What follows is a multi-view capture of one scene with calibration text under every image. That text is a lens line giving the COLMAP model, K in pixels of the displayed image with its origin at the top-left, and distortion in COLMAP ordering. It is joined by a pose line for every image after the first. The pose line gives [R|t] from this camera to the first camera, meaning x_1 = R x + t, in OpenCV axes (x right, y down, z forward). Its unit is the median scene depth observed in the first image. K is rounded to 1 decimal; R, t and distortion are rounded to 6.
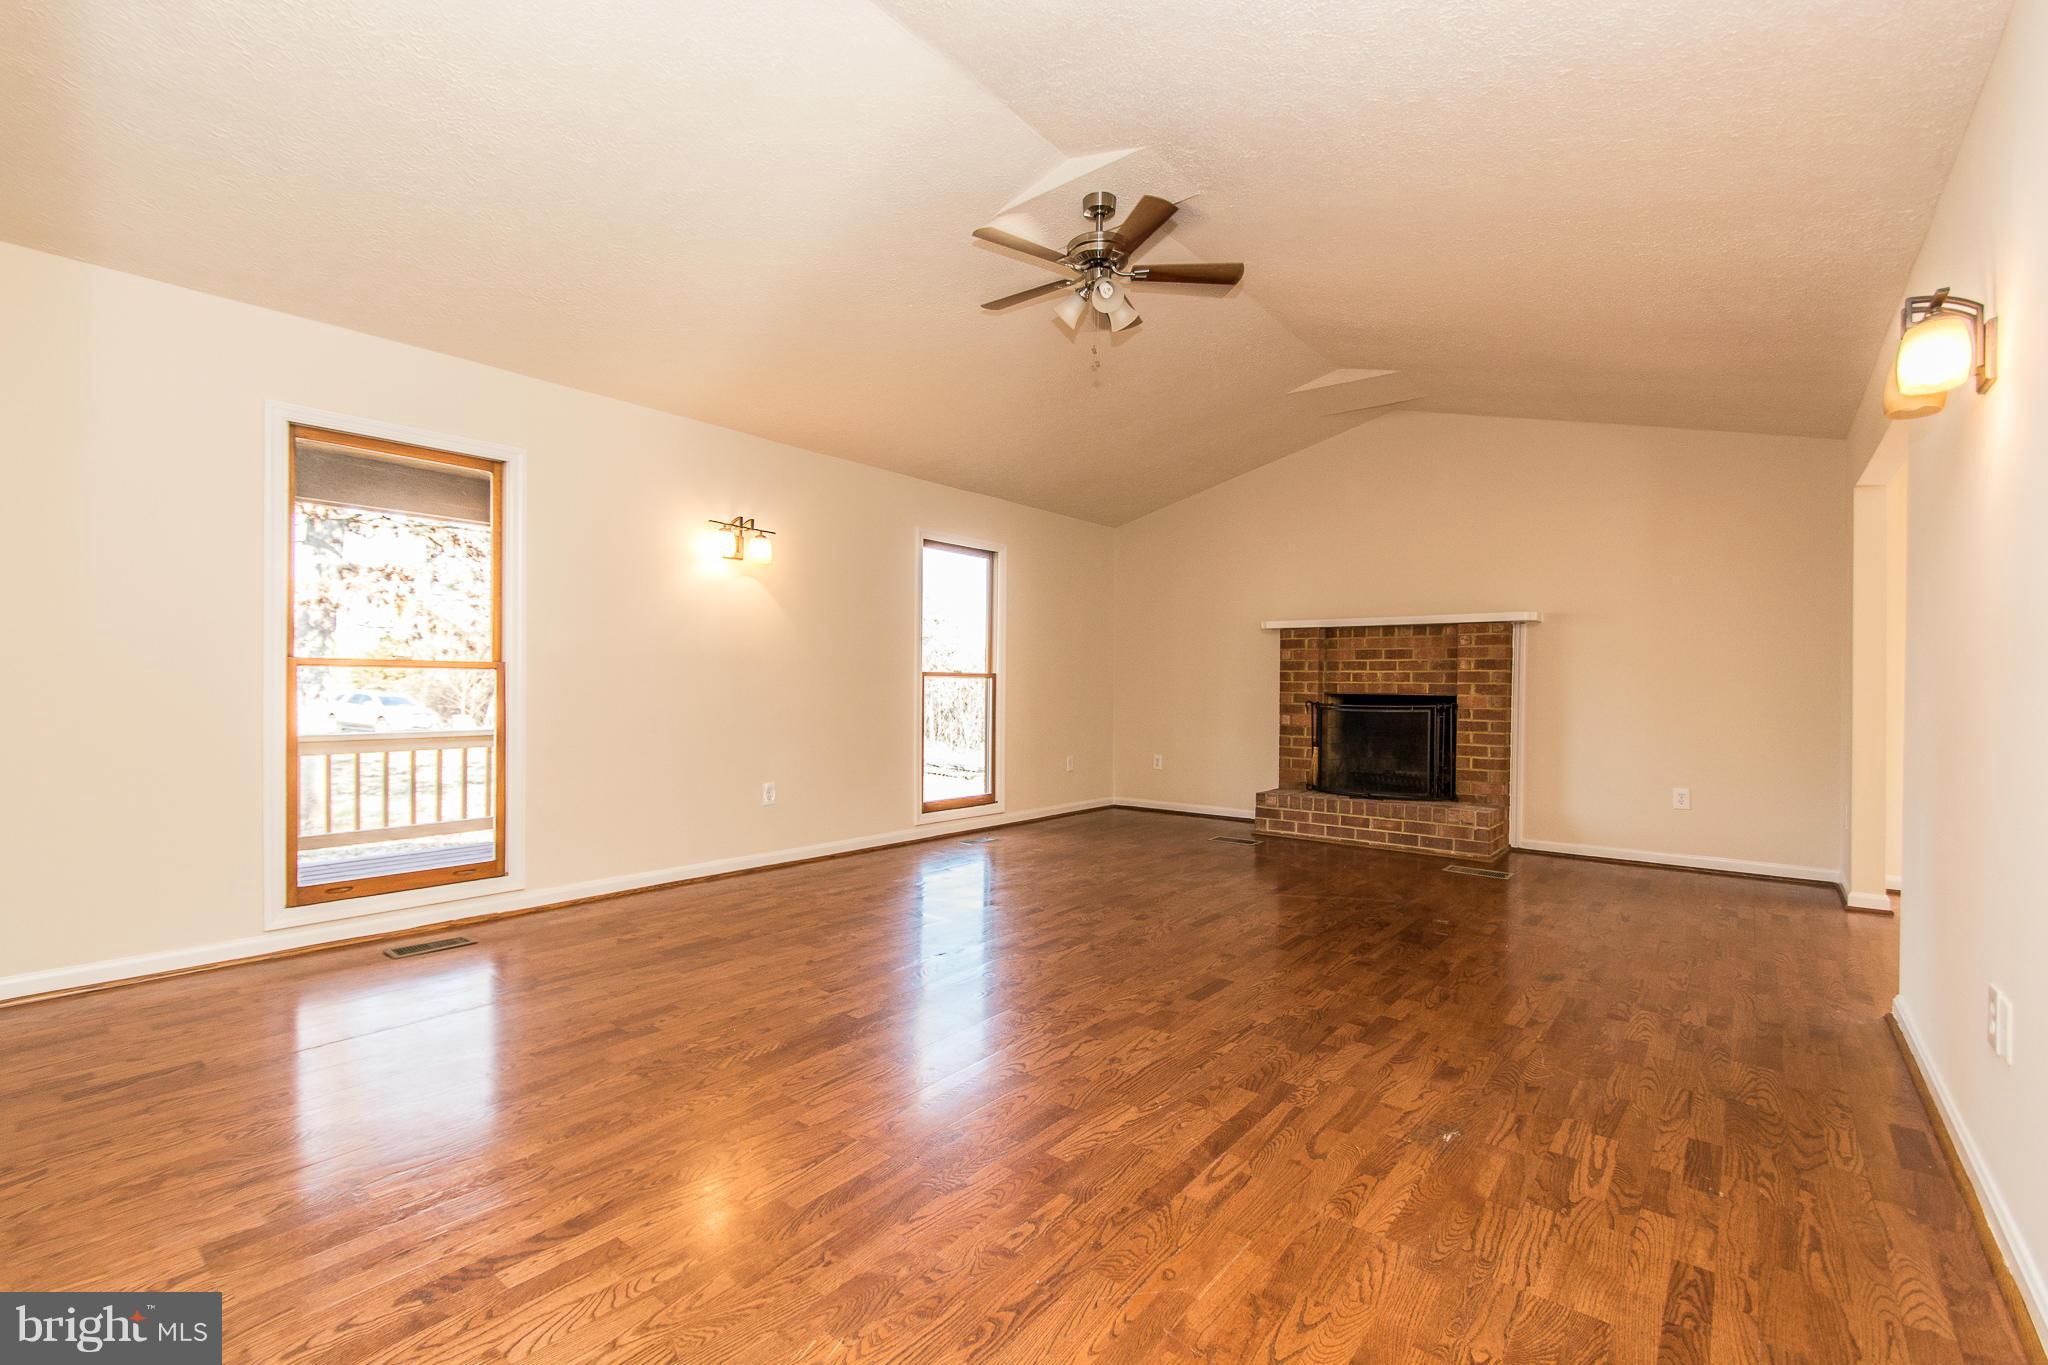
lens RADIAL K [[909.7, 0, 1004.7], [0, 909.7, 688.3], [0, 0, 1]] dist [0.001786, -0.000116]
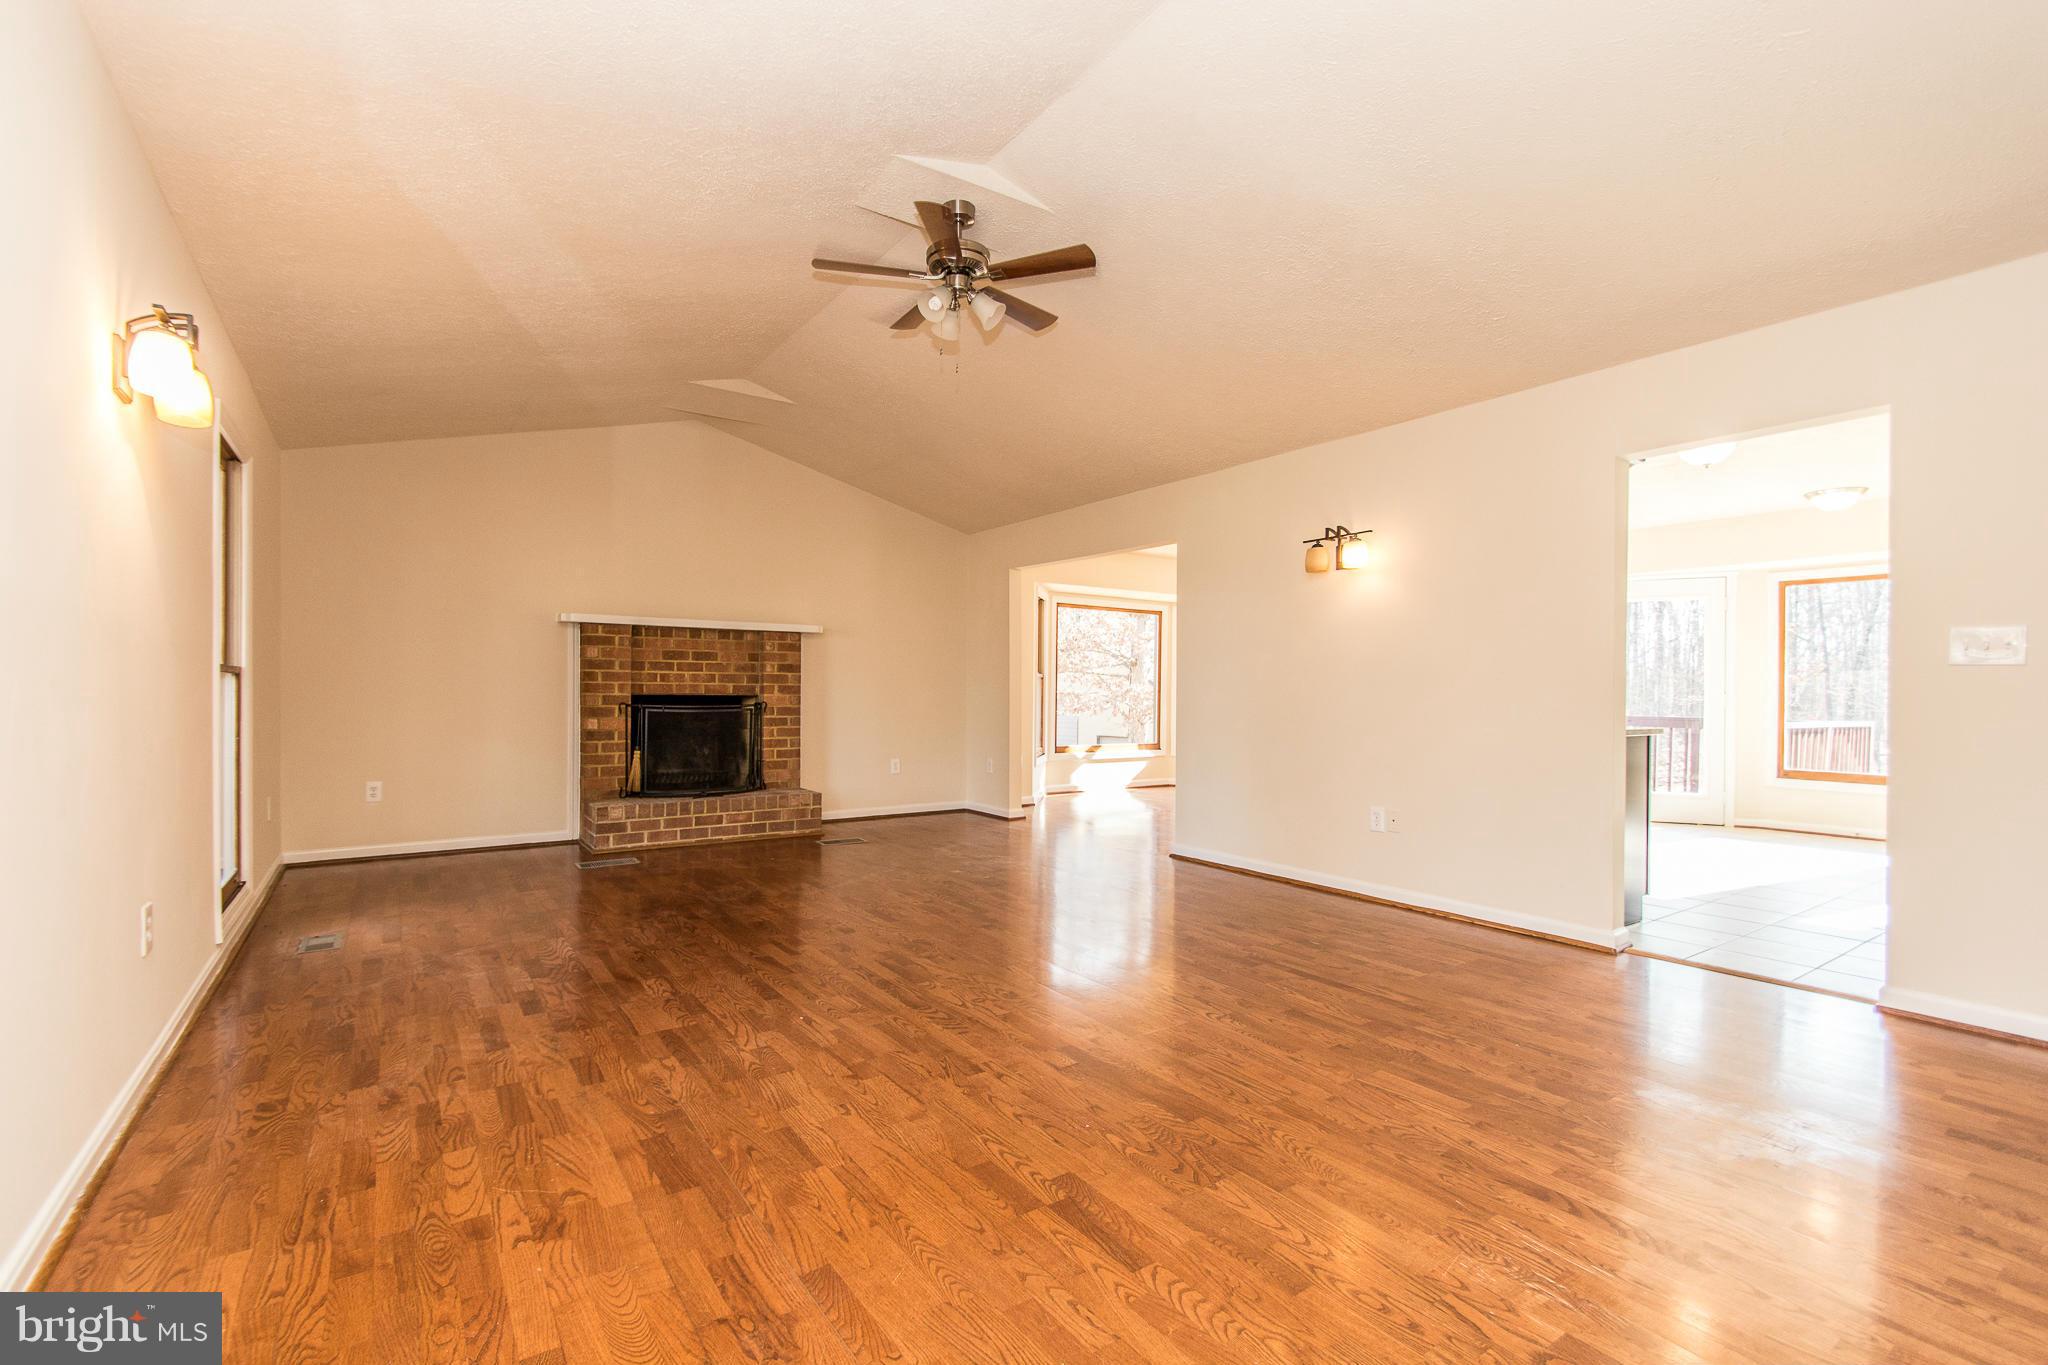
lens RADIAL K [[907.2, 0, 1023.3], [0, 907.2, 689.9], [0, 0, 1]] dist [-0.002300, -0.000222]
pose [[0.266895, -0.006471, 0.963704, -0.495278], [0.000206, 0.999978, 0.006657, -0.005959], [-0.963726, -0.001578, 0.266891, 0.387960]]
